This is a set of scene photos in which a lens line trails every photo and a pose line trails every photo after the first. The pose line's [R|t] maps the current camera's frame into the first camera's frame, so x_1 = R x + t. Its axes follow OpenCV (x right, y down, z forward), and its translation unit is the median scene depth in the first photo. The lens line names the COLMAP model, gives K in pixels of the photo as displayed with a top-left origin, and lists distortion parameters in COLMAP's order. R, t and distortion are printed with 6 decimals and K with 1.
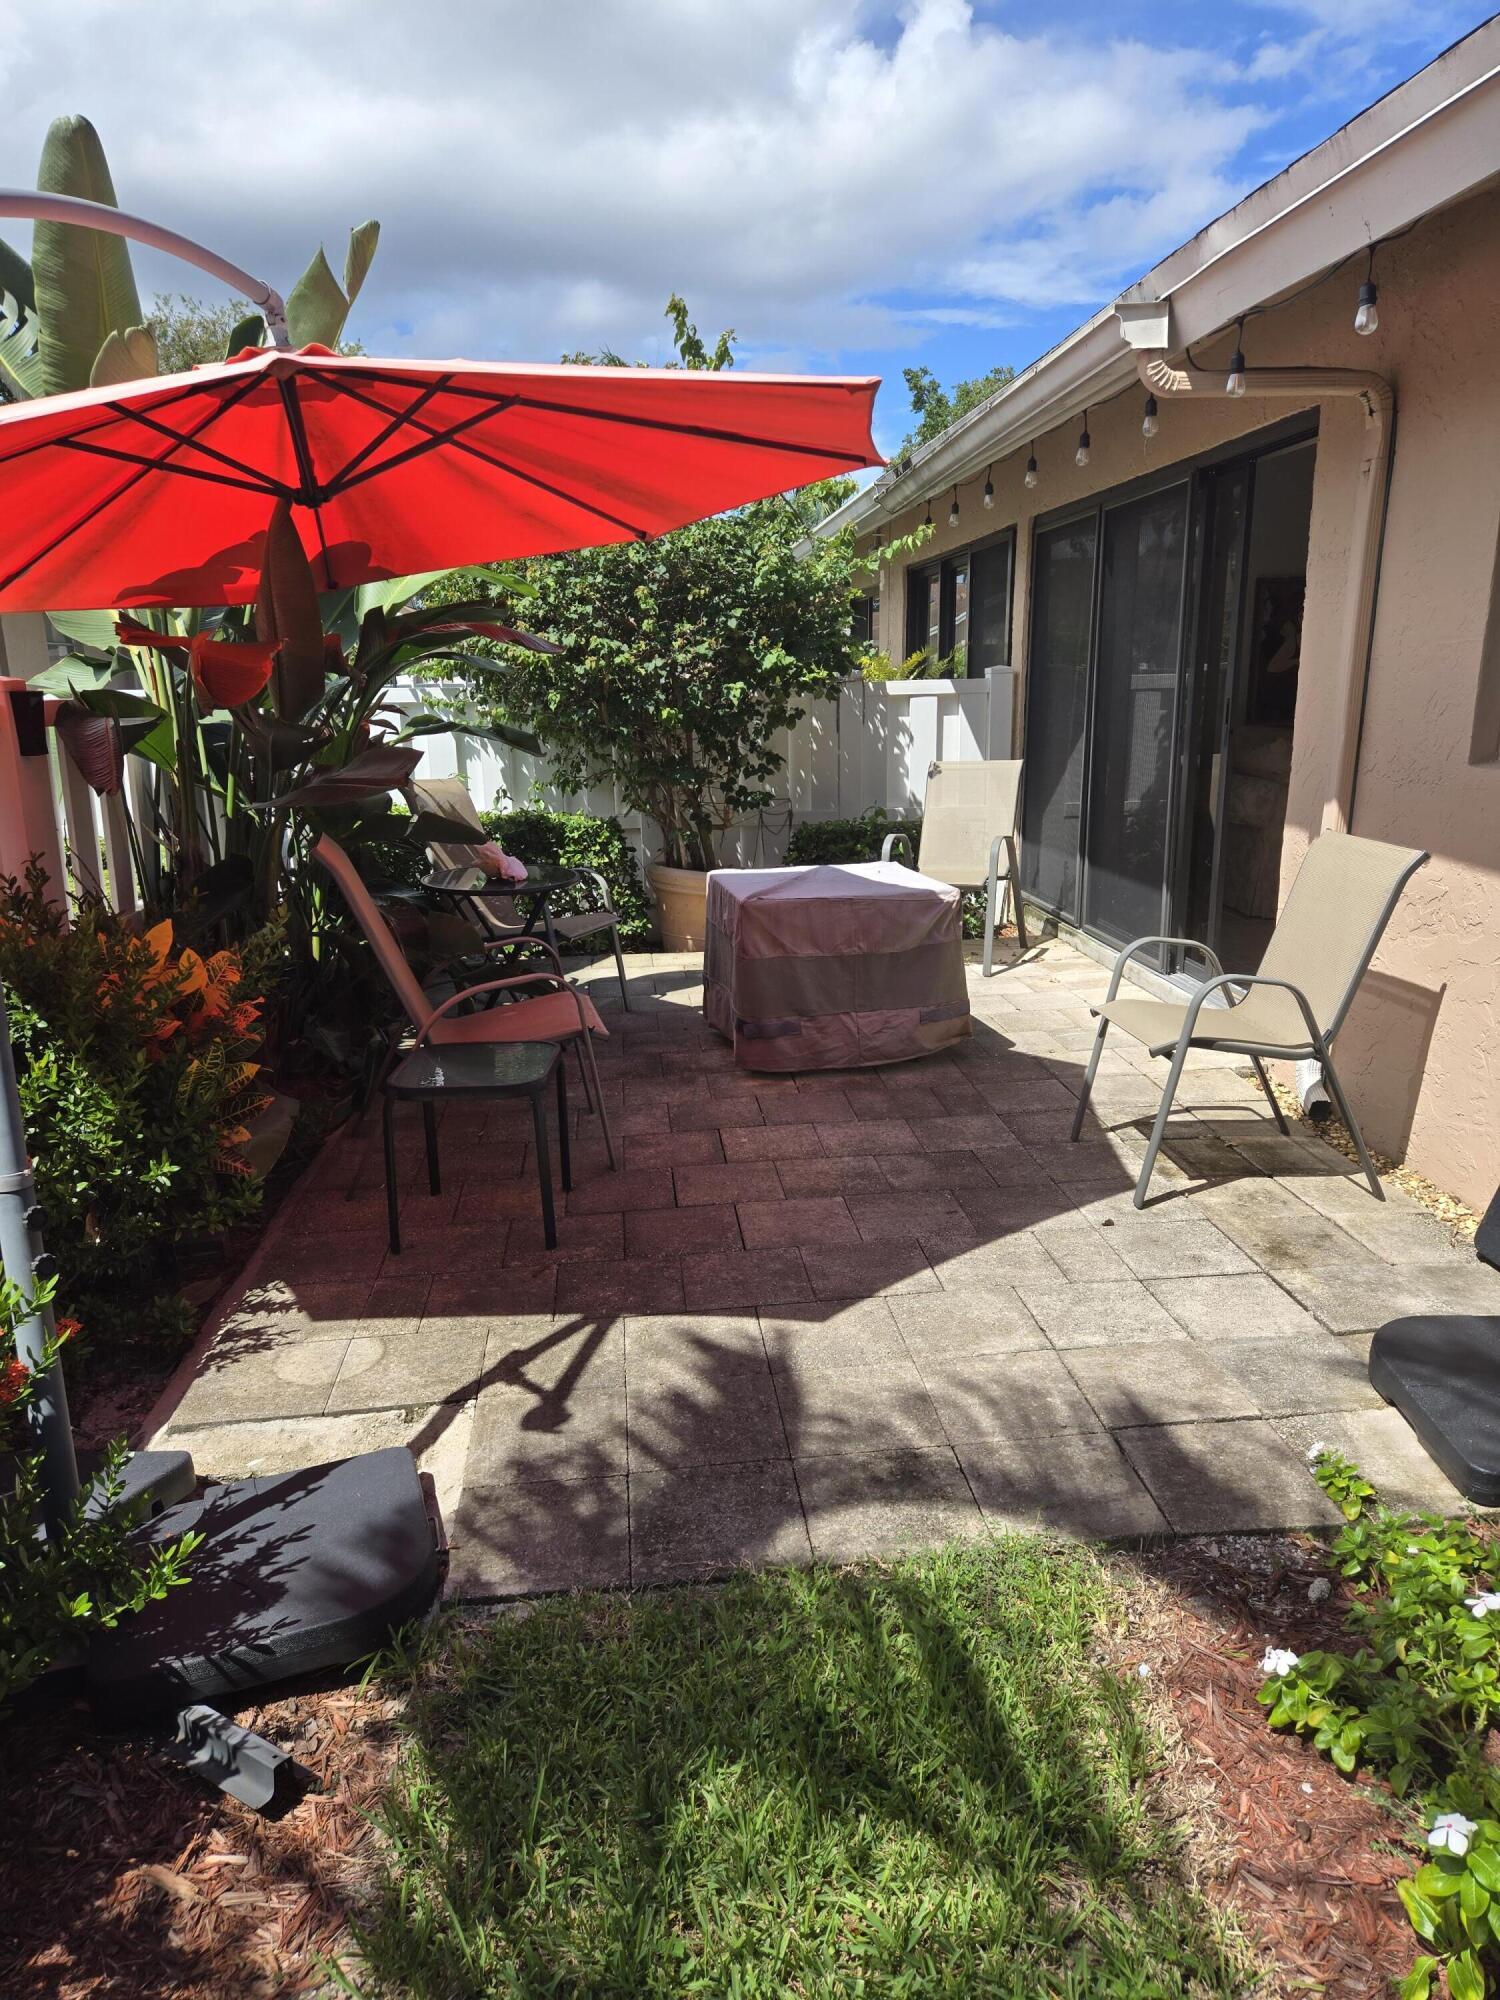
lens RADIAL K [[1317.6, 0, 743.9], [0, 1317.6, 1006.7], [0, 0, 1]] dist [0.077079, -0.064891]
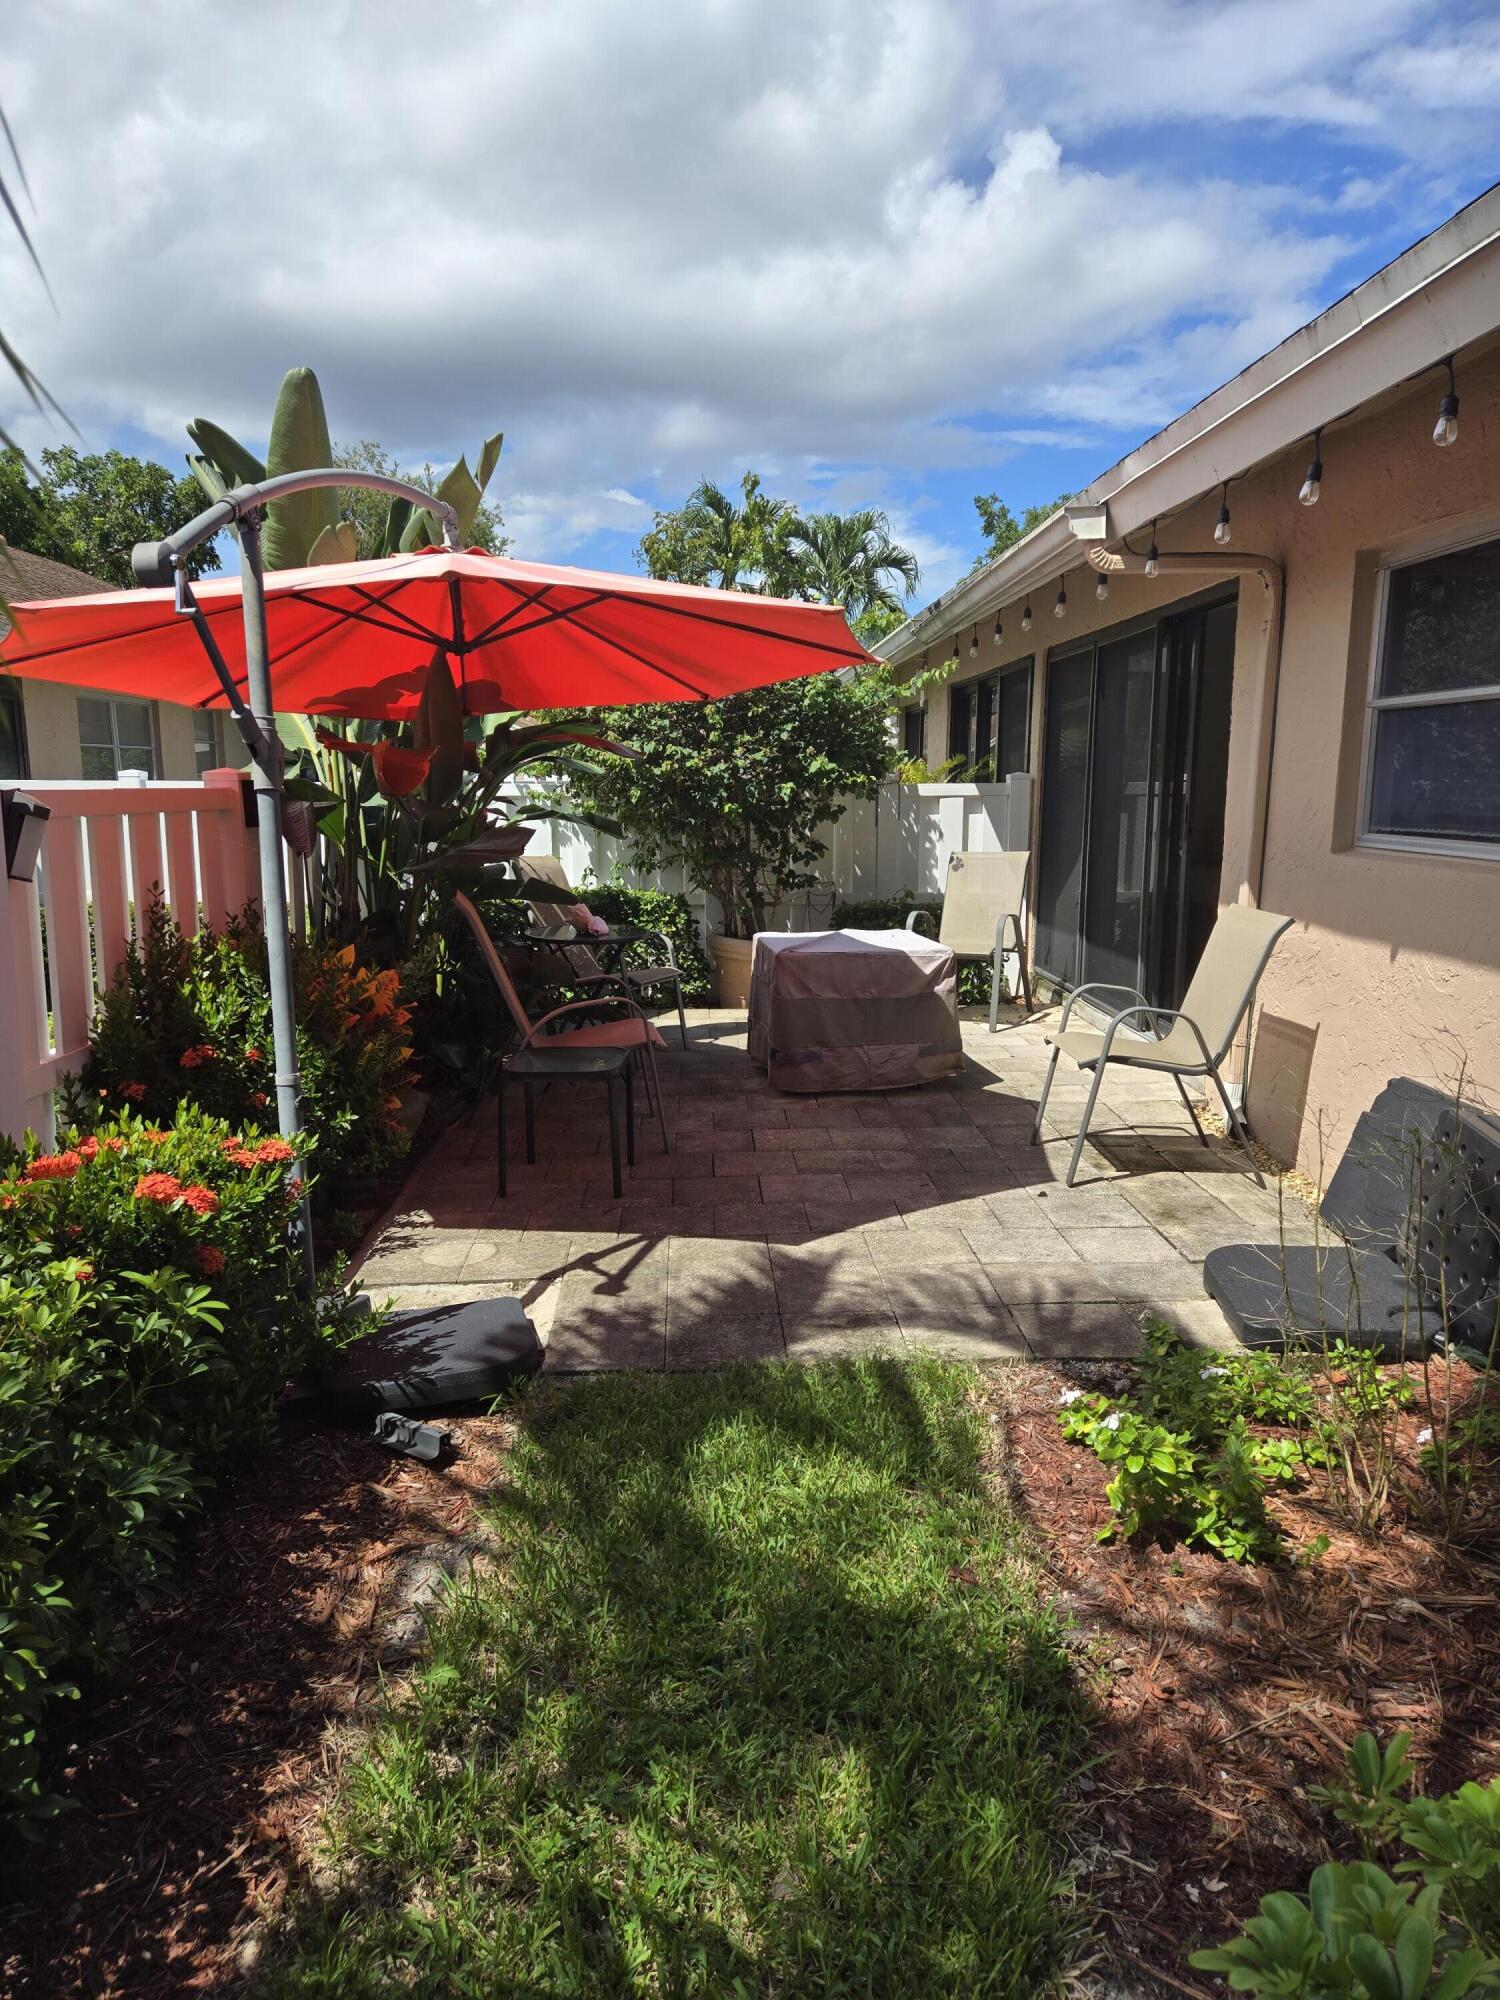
lens RADIAL K [[1317.6, 0, 743.9], [0, 1317.6, 1006.7], [0, 0, 1]] dist [0.077079, -0.064891]
pose [[0.998190, 0.024533, -0.054911, 0.038562], [-0.028504, 0.996944, -0.072734, 0.065488], [0.052959, 0.074167, 0.995839, -0.258684]]
